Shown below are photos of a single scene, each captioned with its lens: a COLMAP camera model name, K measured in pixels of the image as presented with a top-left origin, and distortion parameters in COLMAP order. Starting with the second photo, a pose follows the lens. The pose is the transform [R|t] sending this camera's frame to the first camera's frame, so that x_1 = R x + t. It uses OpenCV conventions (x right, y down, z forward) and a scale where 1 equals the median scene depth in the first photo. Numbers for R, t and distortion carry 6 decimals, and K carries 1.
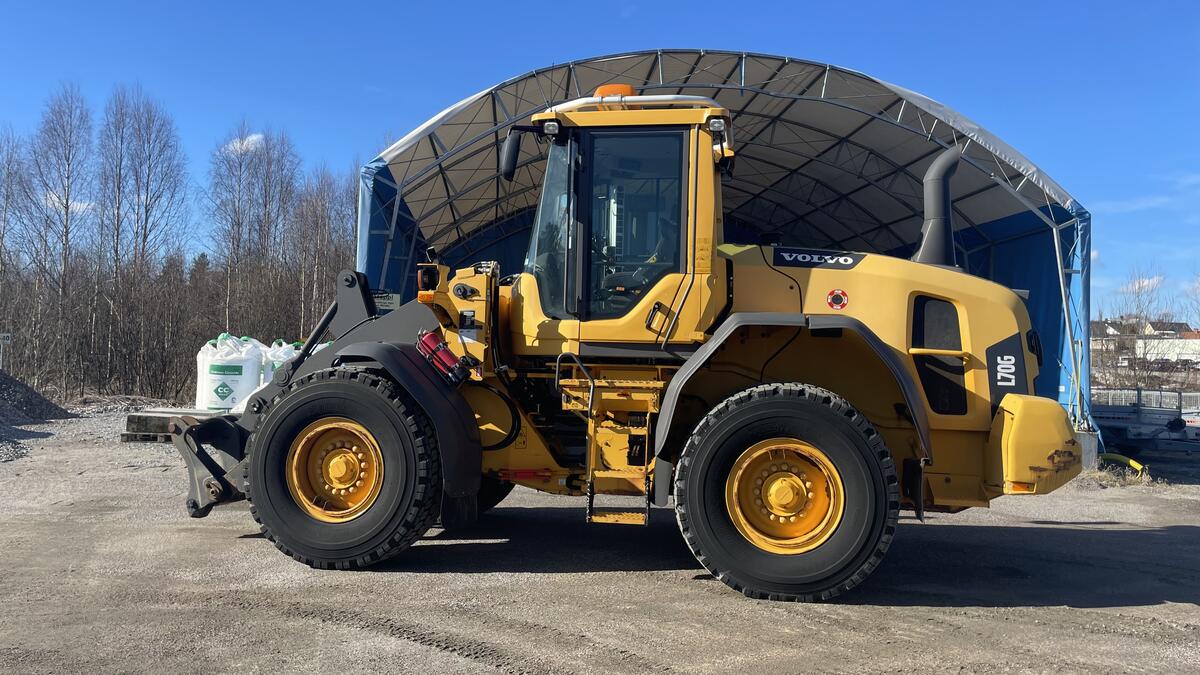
lens RADIAL K [[897.1, 0, 602.2], [0, 897.1, 333.5], [0, 0, 1]] dist [0.030542, -0.008283]
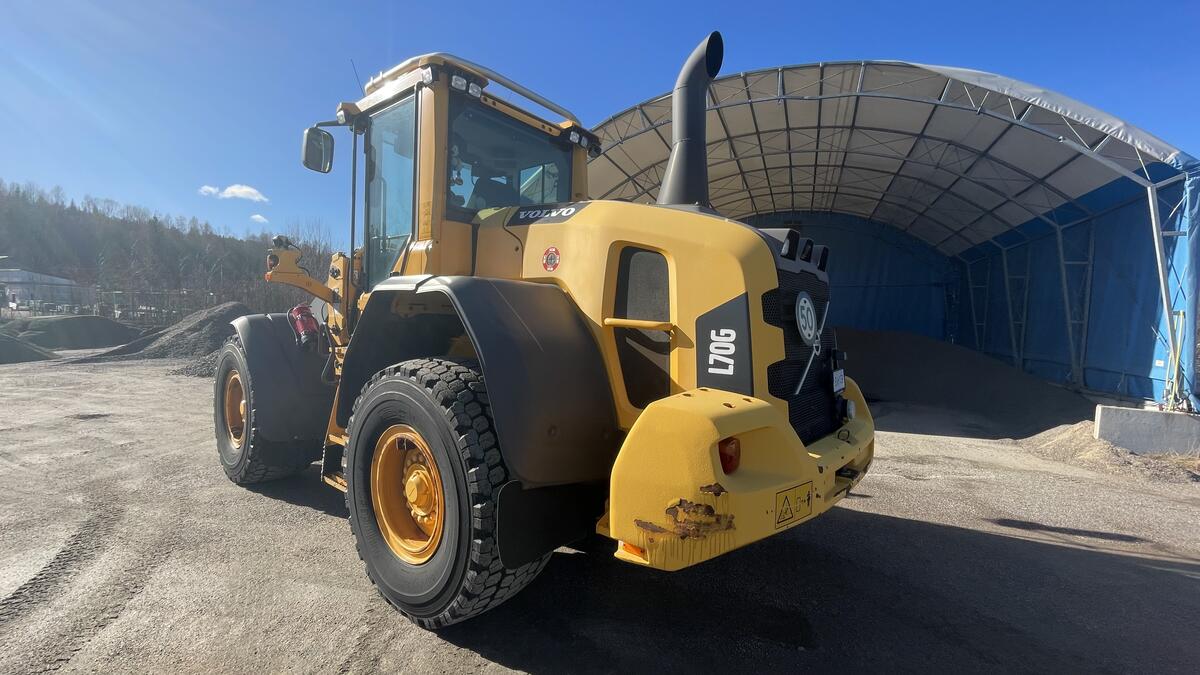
lens RADIAL K [[488.1, 0, 601.7], [0, 488.1, 337.8], [0, 0, 1]] dist [-0.003714, 0.000073]
pose [[0.878512, 0.018896, -0.477346, 0.531272], [0.006594, 0.998643, 0.051666, 0.012005], [0.477674, -0.048537, 0.877195, 0.634879]]
